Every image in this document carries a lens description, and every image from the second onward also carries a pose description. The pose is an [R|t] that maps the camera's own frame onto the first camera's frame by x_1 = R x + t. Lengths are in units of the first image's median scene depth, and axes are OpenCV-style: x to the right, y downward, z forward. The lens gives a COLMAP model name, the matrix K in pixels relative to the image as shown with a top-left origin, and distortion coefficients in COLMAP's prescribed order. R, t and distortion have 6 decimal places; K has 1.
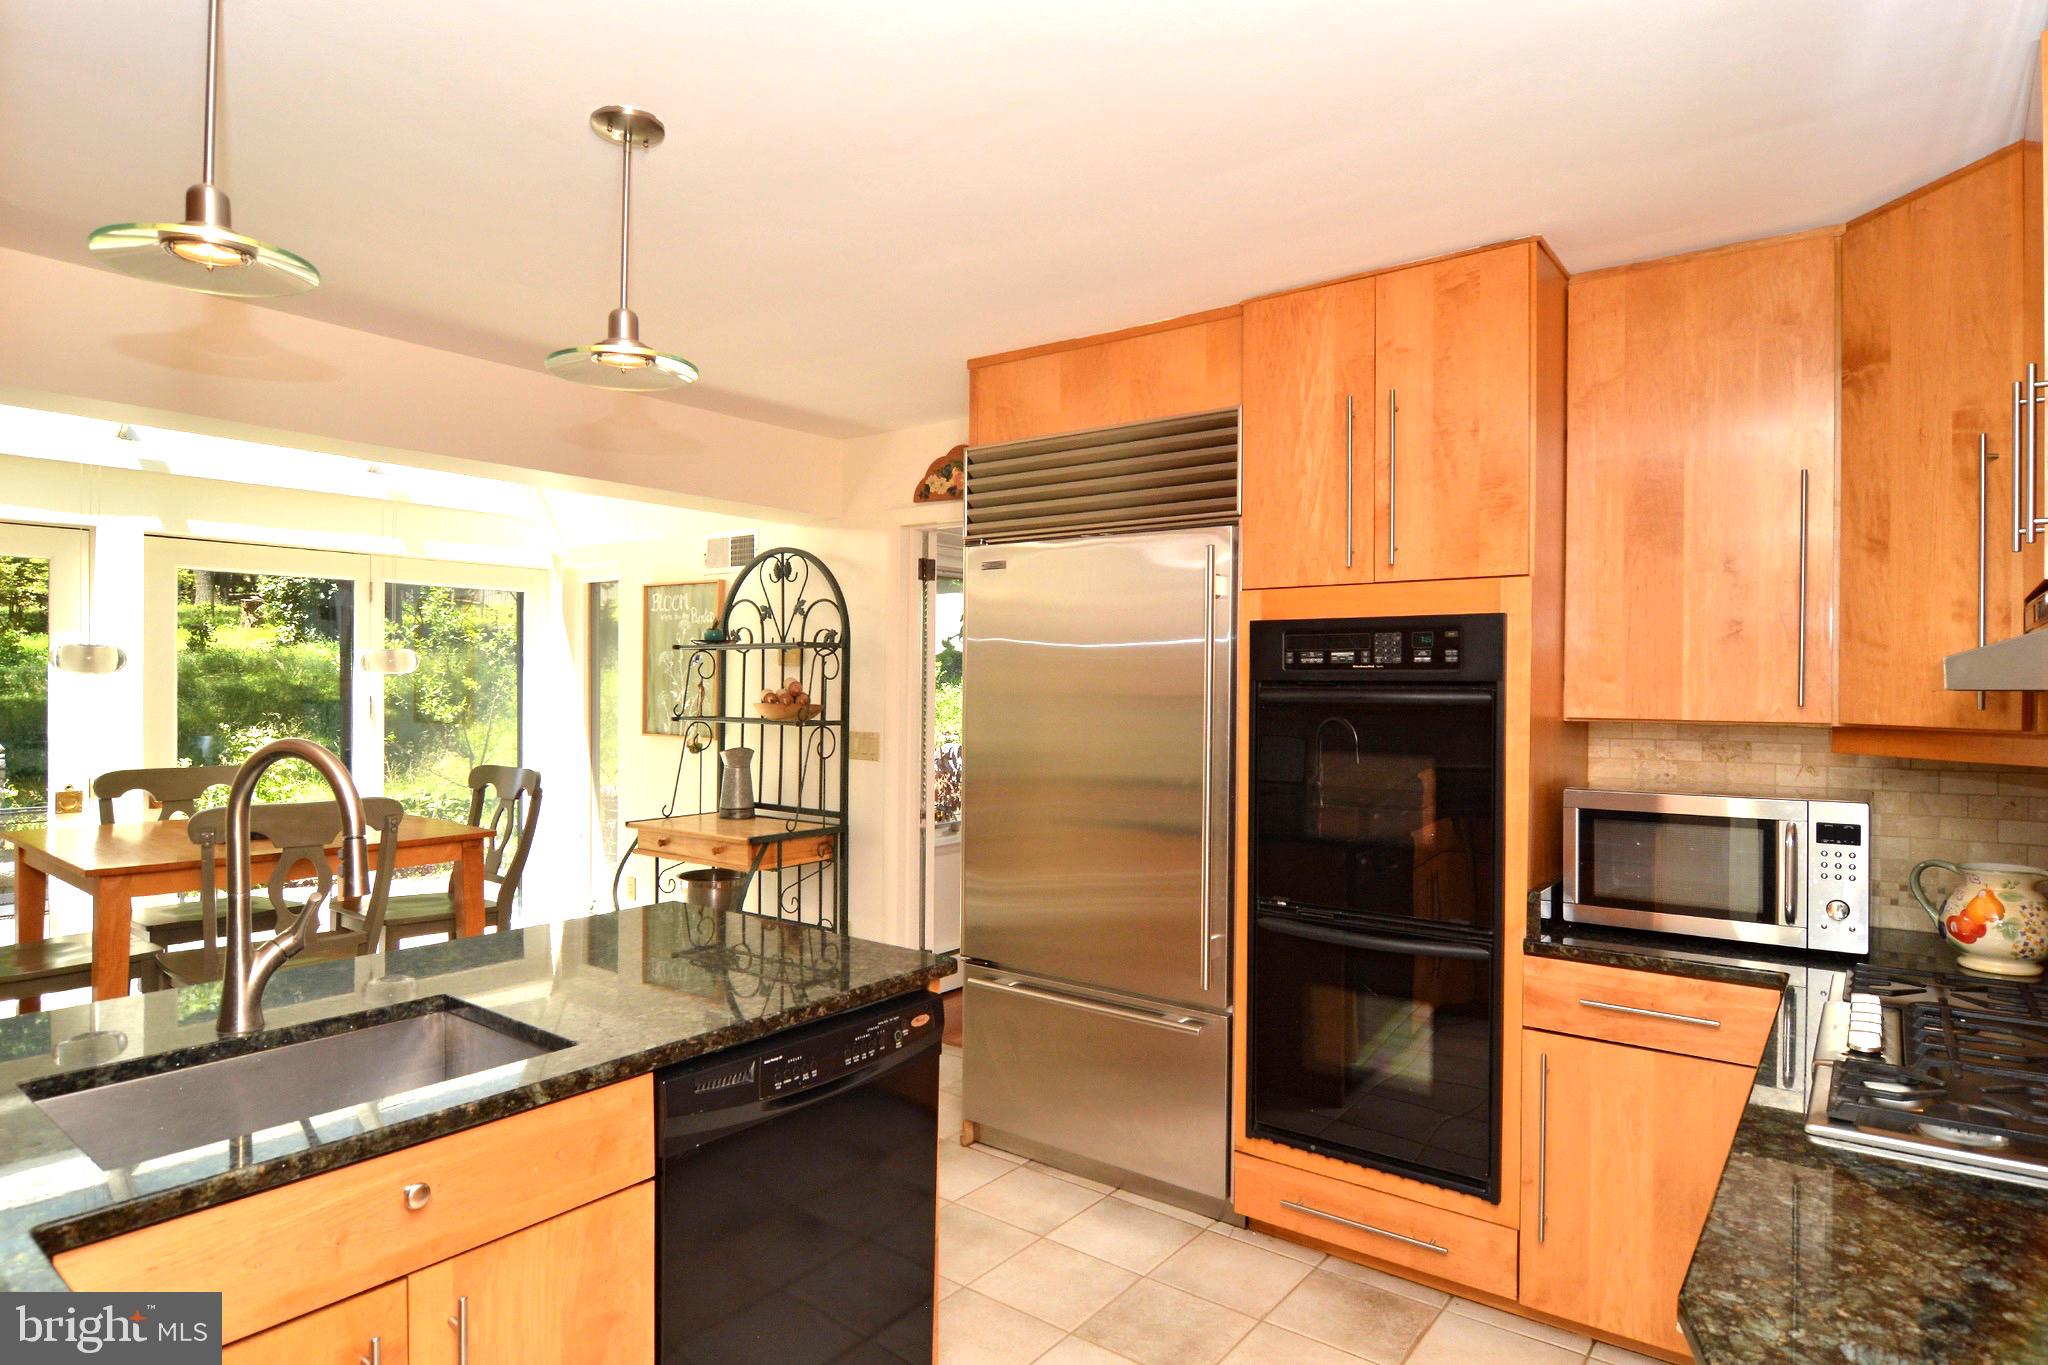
lens RADIAL K [[1125.8, 0, 1045.3], [0, 1125.8, 675.6], [0, 0, 1]] dist [-0.012789, -0.002375]
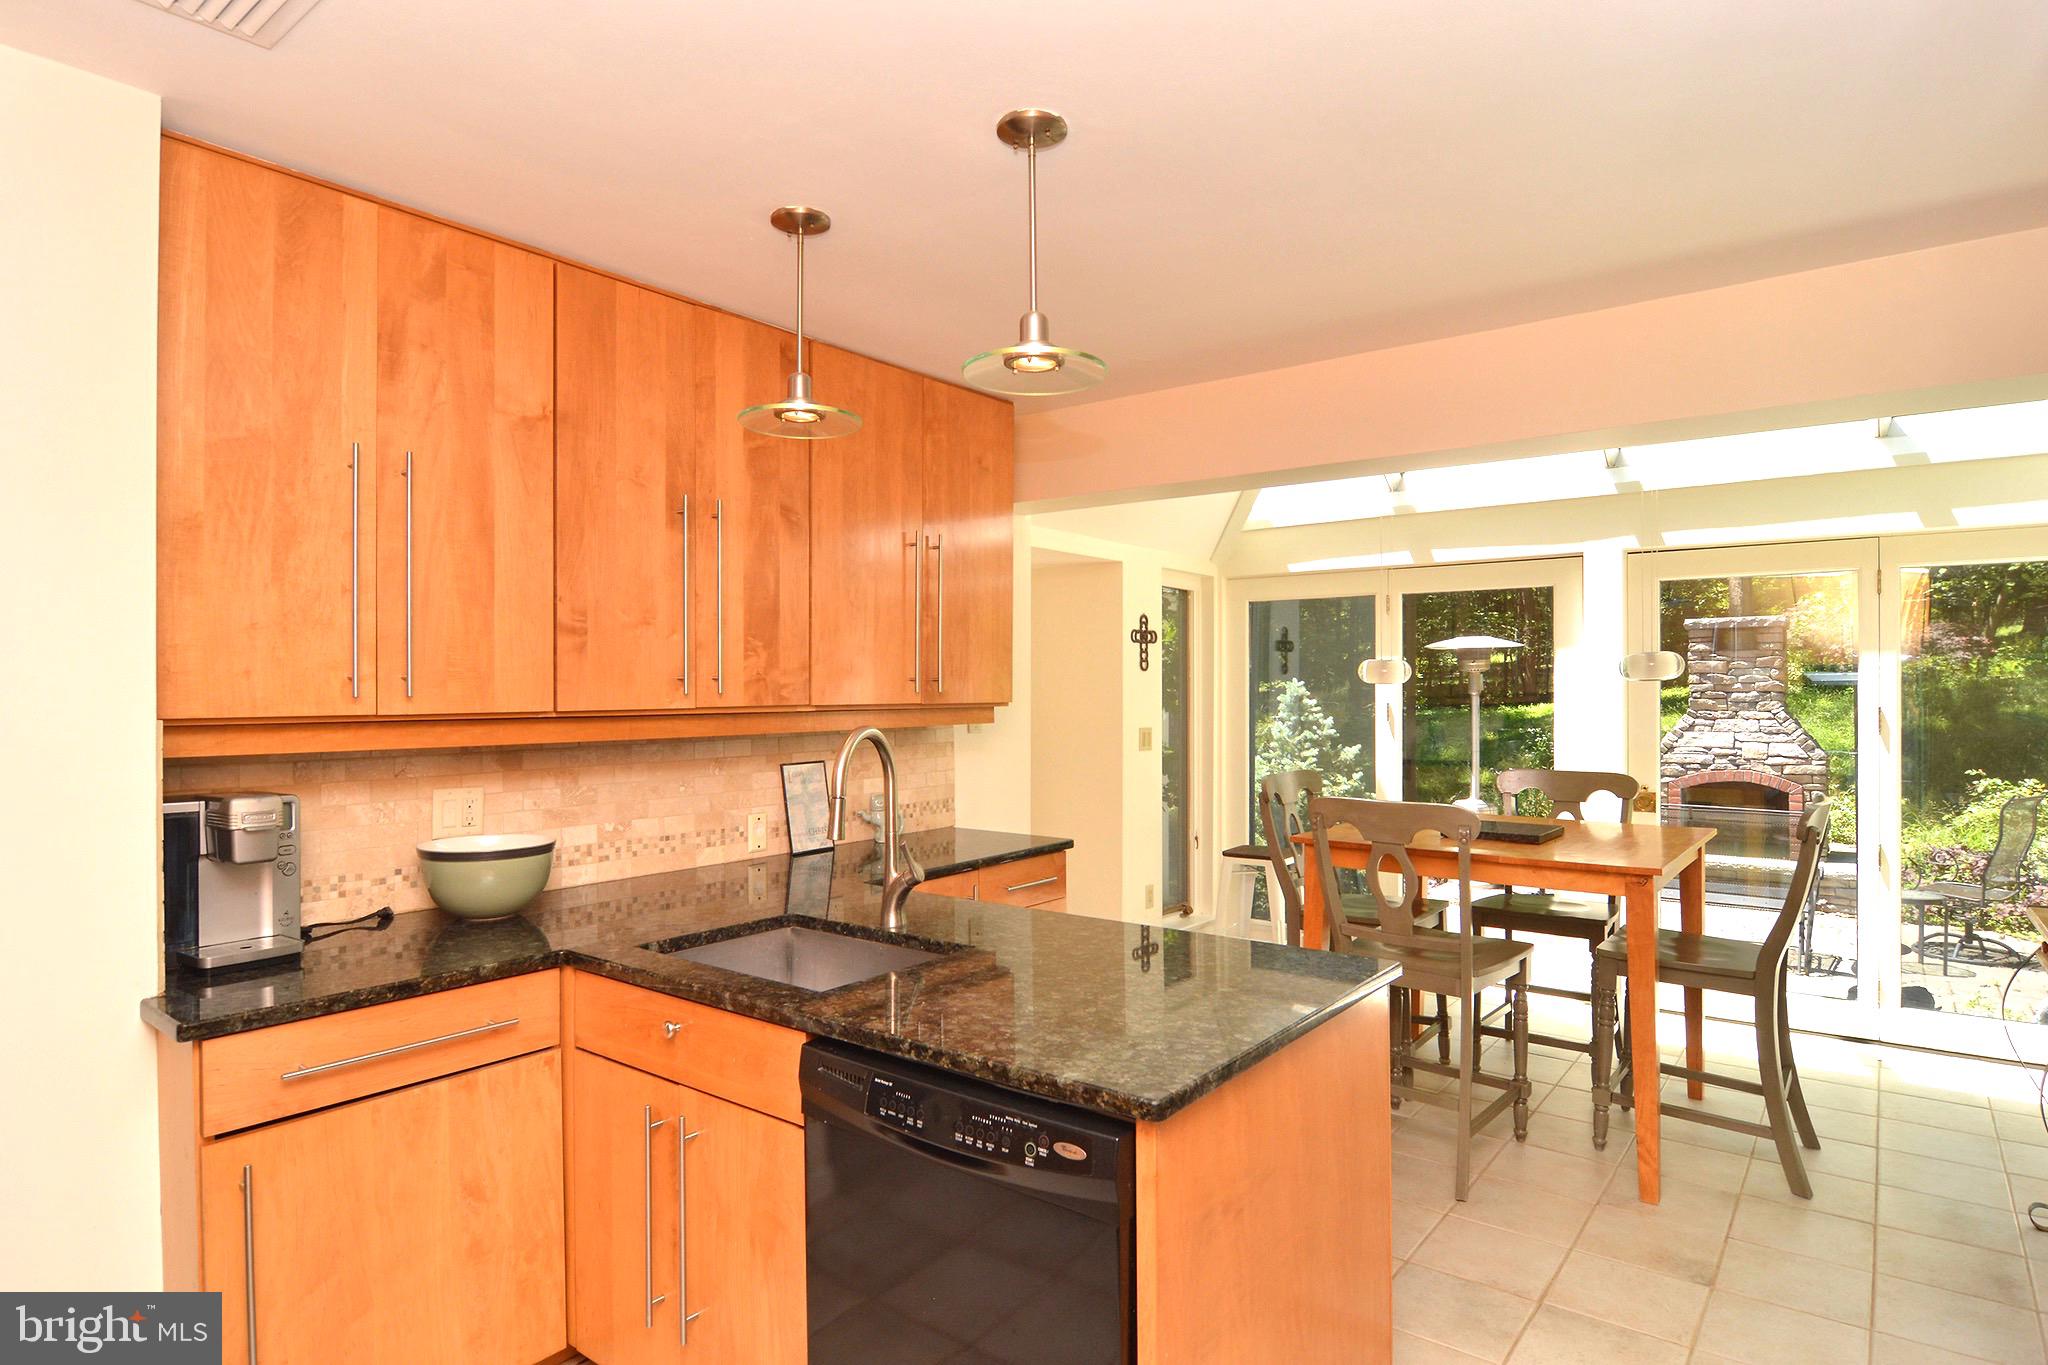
lens RADIAL K [[1125.8, 0, 1032.6], [0, 1125.8, 692.0], [0, 0, 1]] dist [-0.012789, -0.002375]
pose [[0.001441, -0.004369, -0.999989, 0.257781], [-0.001604, 0.999989, -0.004371, 0.011080], [0.999998, 0.001610, 0.001434, 0.428065]]
